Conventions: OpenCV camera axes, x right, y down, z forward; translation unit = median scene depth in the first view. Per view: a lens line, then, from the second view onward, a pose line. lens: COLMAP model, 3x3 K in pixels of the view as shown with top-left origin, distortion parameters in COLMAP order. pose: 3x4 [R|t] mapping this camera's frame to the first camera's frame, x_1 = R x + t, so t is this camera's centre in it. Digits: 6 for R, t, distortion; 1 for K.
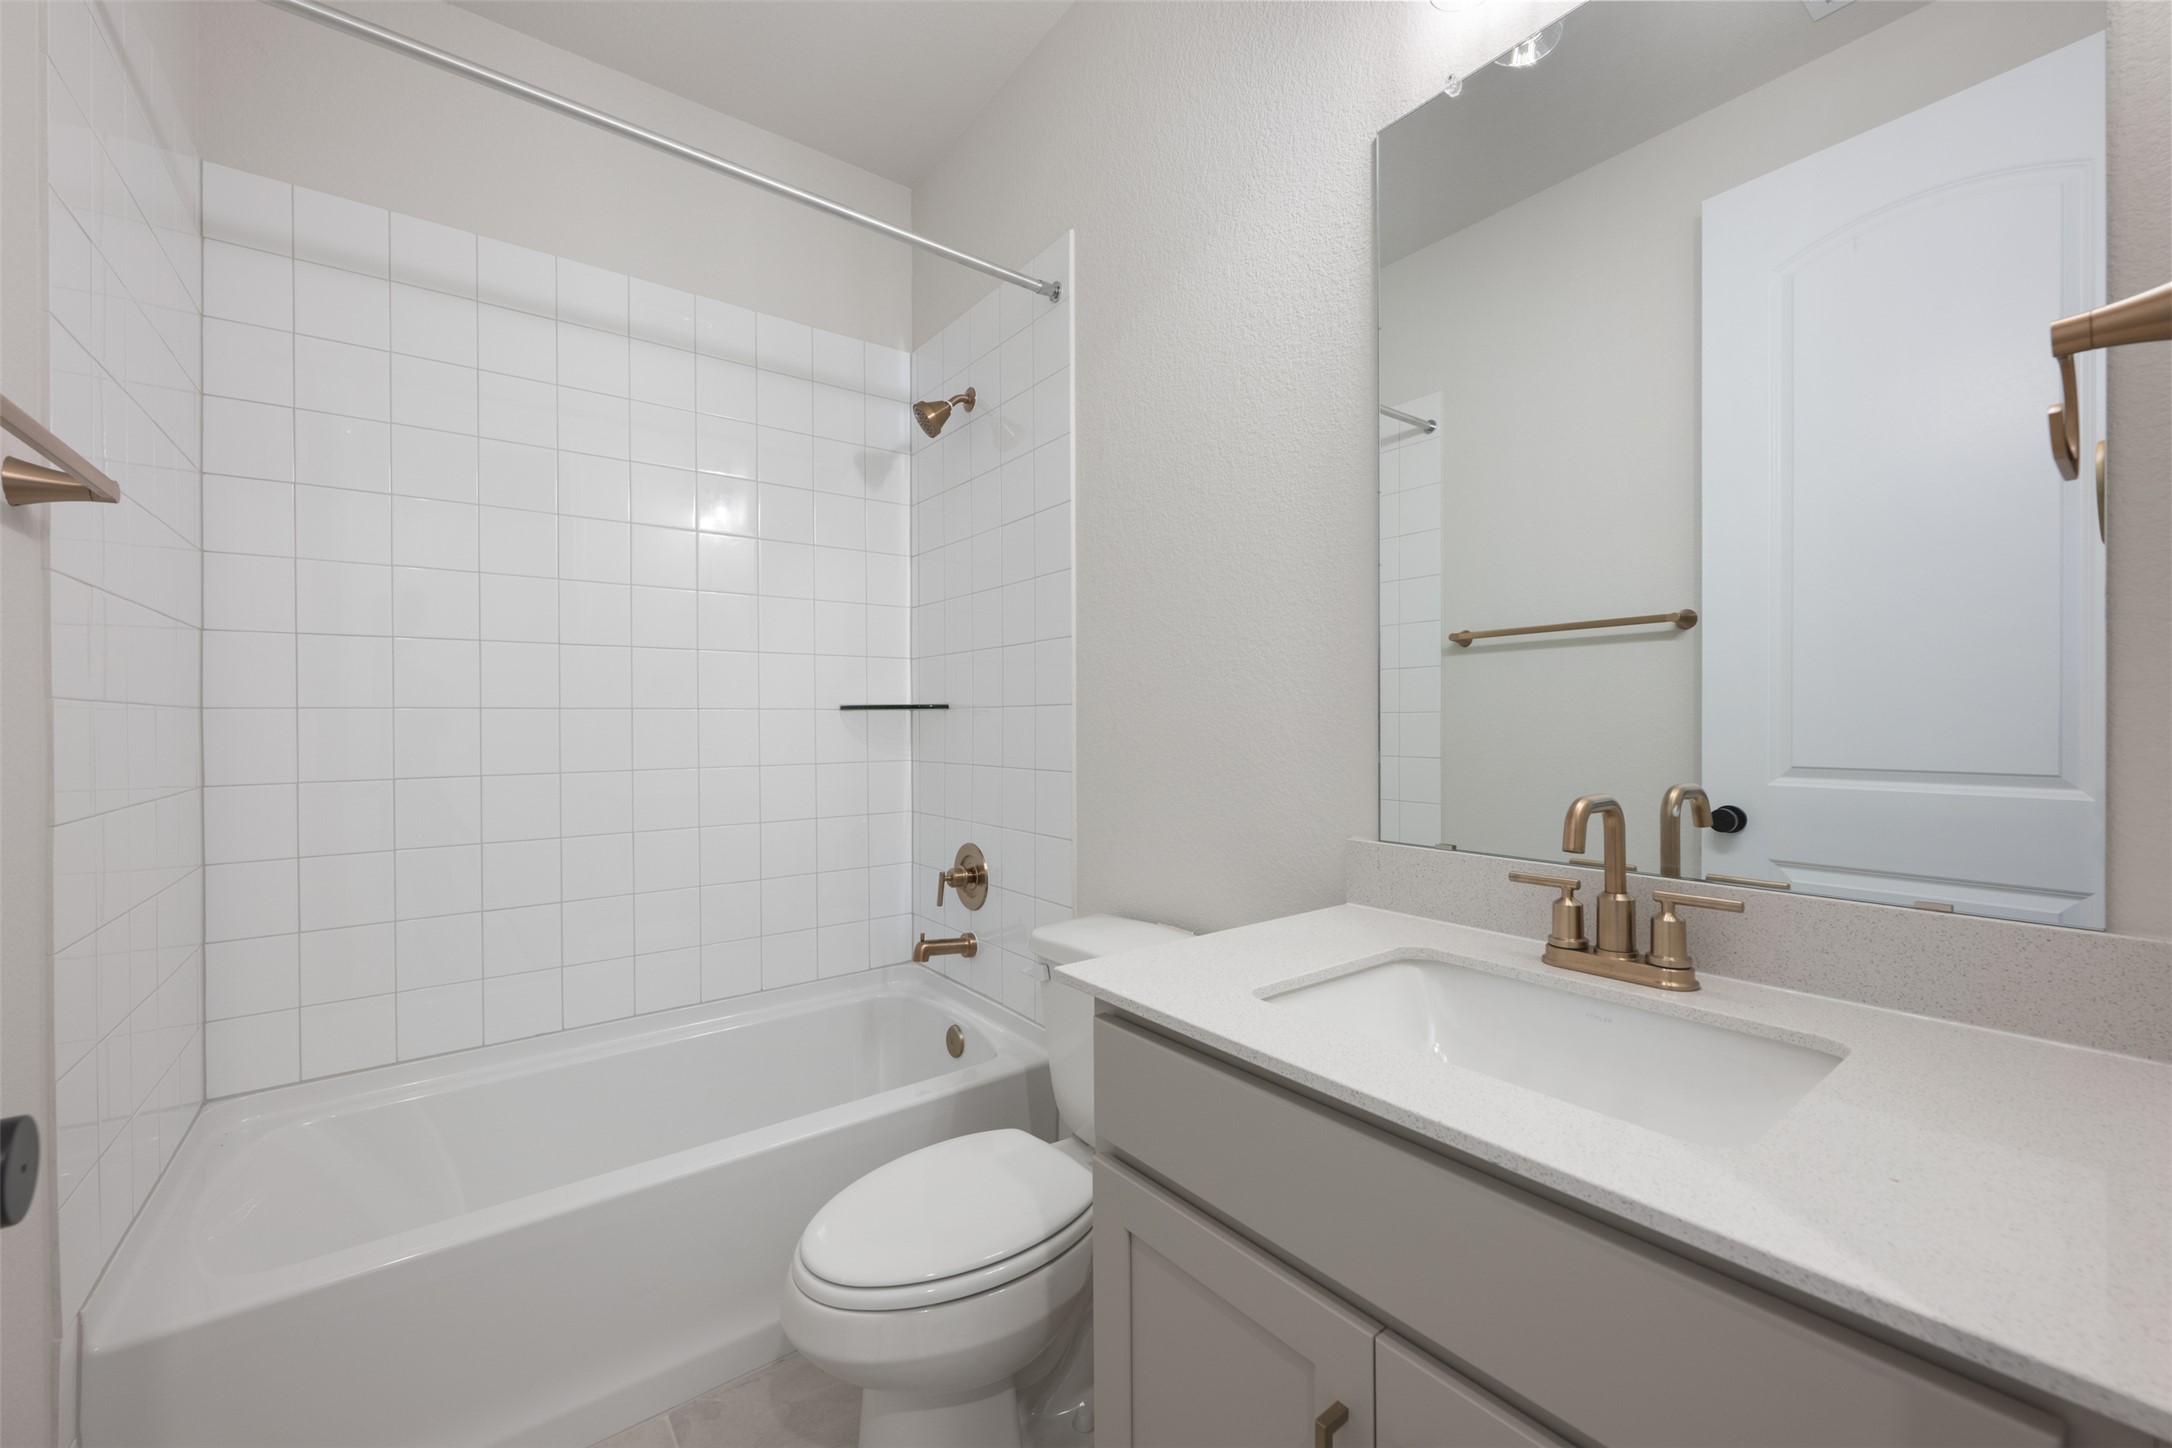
lens RADIAL K [[861.8, 0, 1071.1], [0, 861.8, 723.7], [0, 0, 1]] dist [-0.001357, 0.000503]
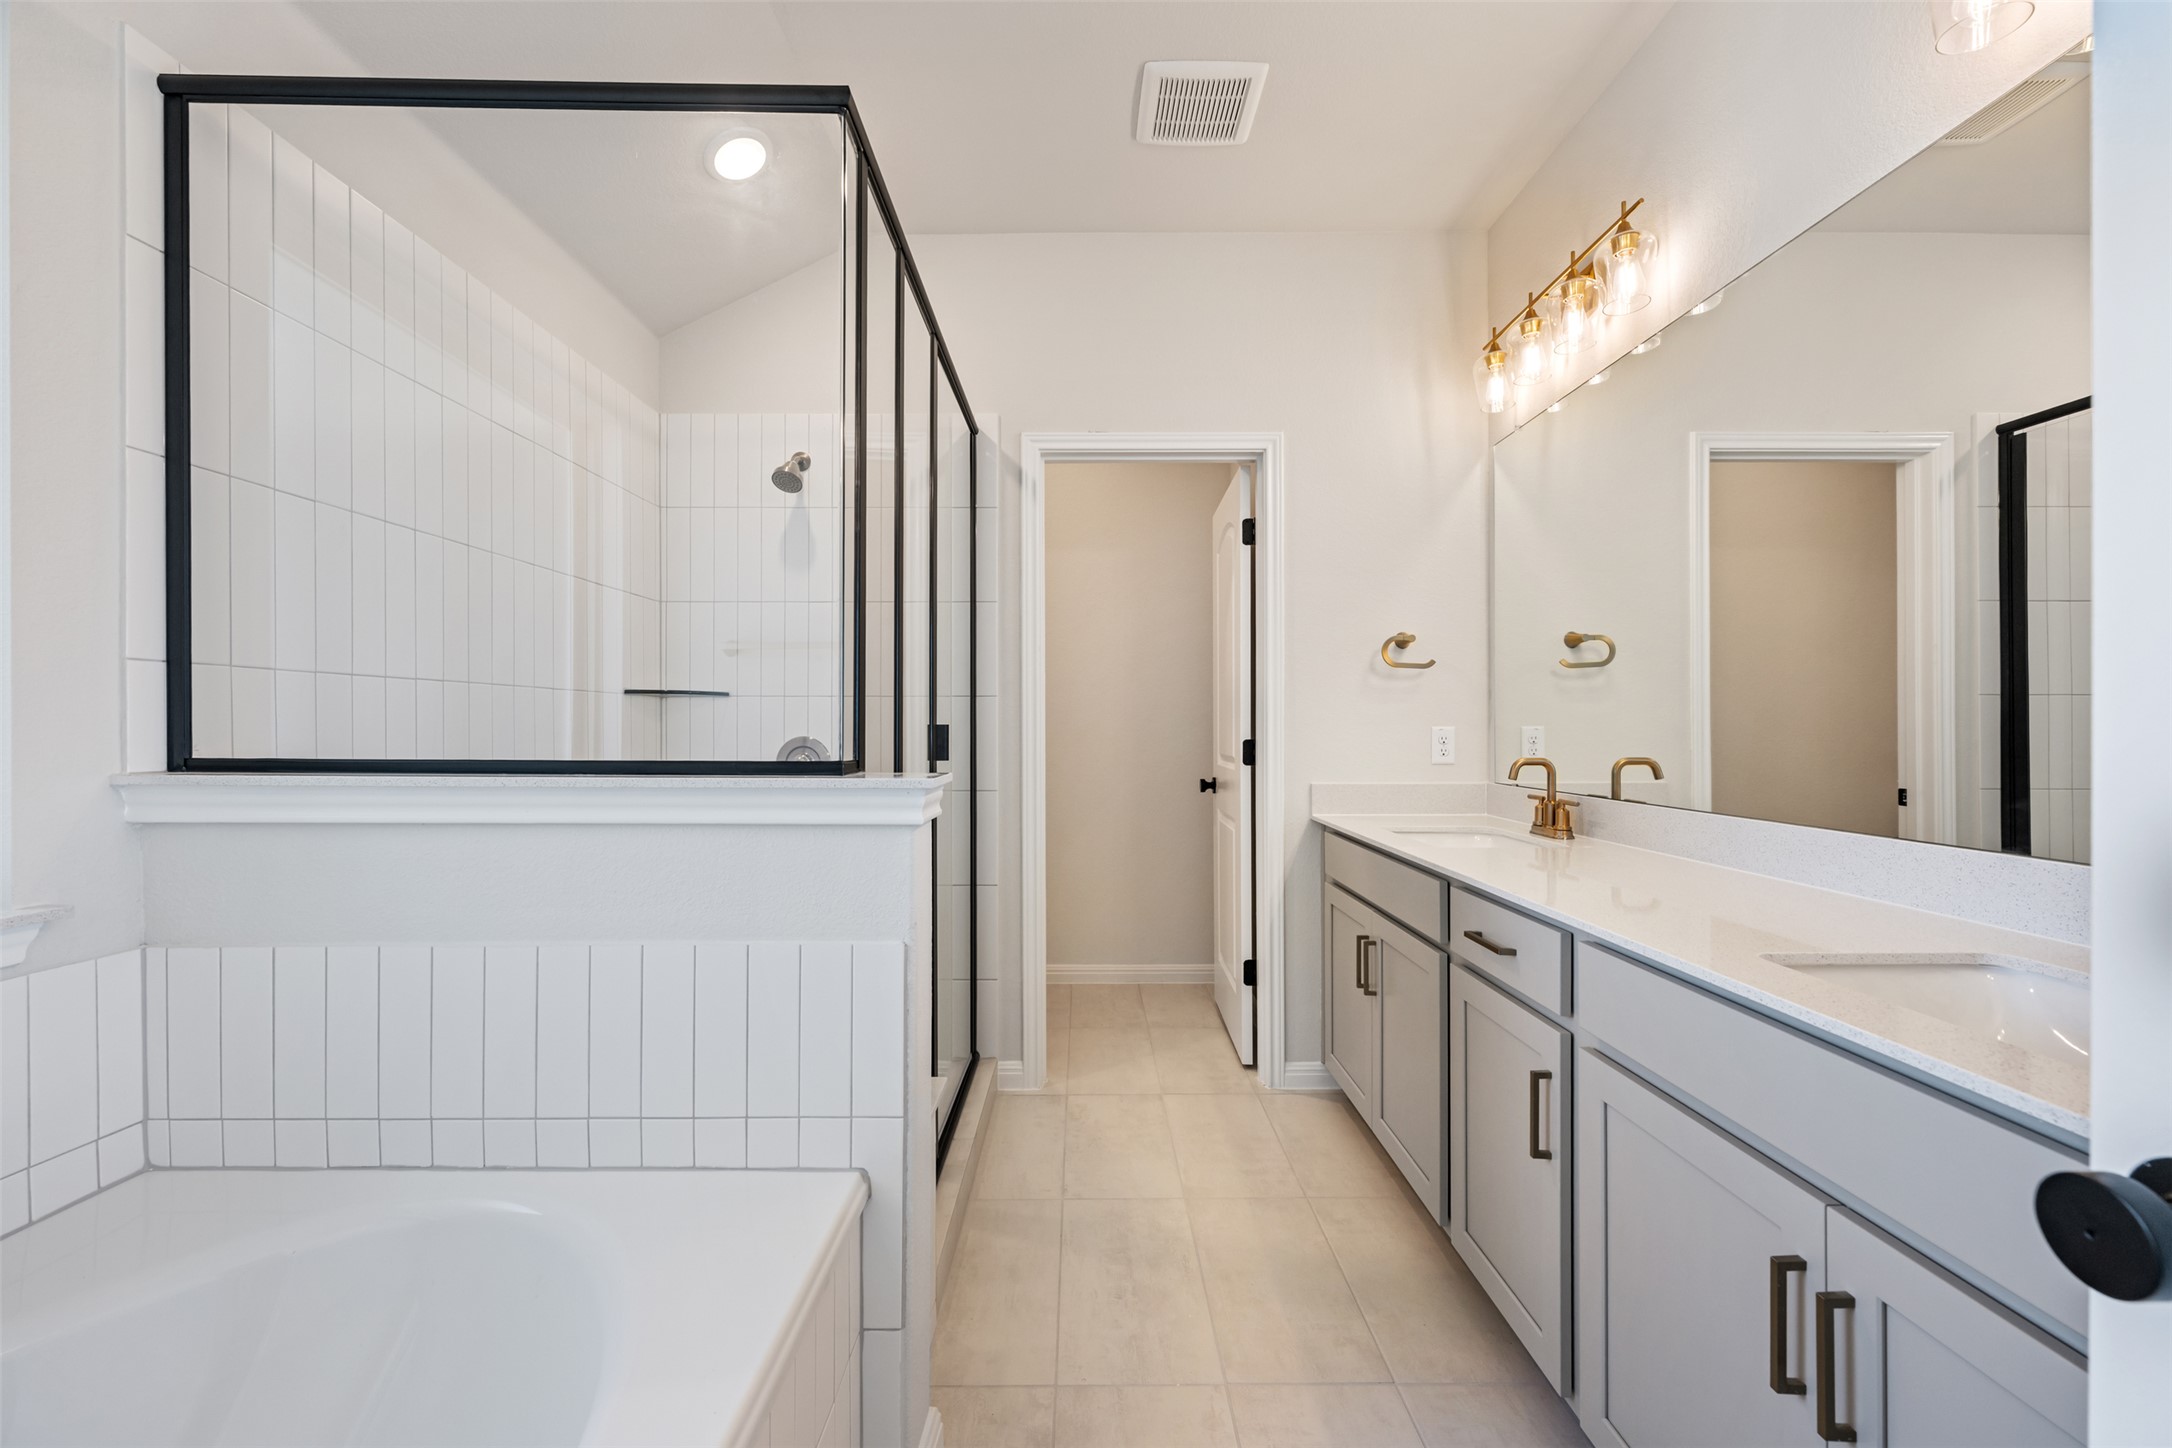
lens RADIAL K [[861.8, 0, 1084.9], [0, 861.8, 726.9], [0, 0, 1]] dist [-0.001357, 0.000503]
pose [[0.797405, 0.005388, -0.603420, 1.084759], [-0.009062, 0.999954, -0.003047, 0.014087], [0.603376, 0.007898, 0.797418, -1.724492]]
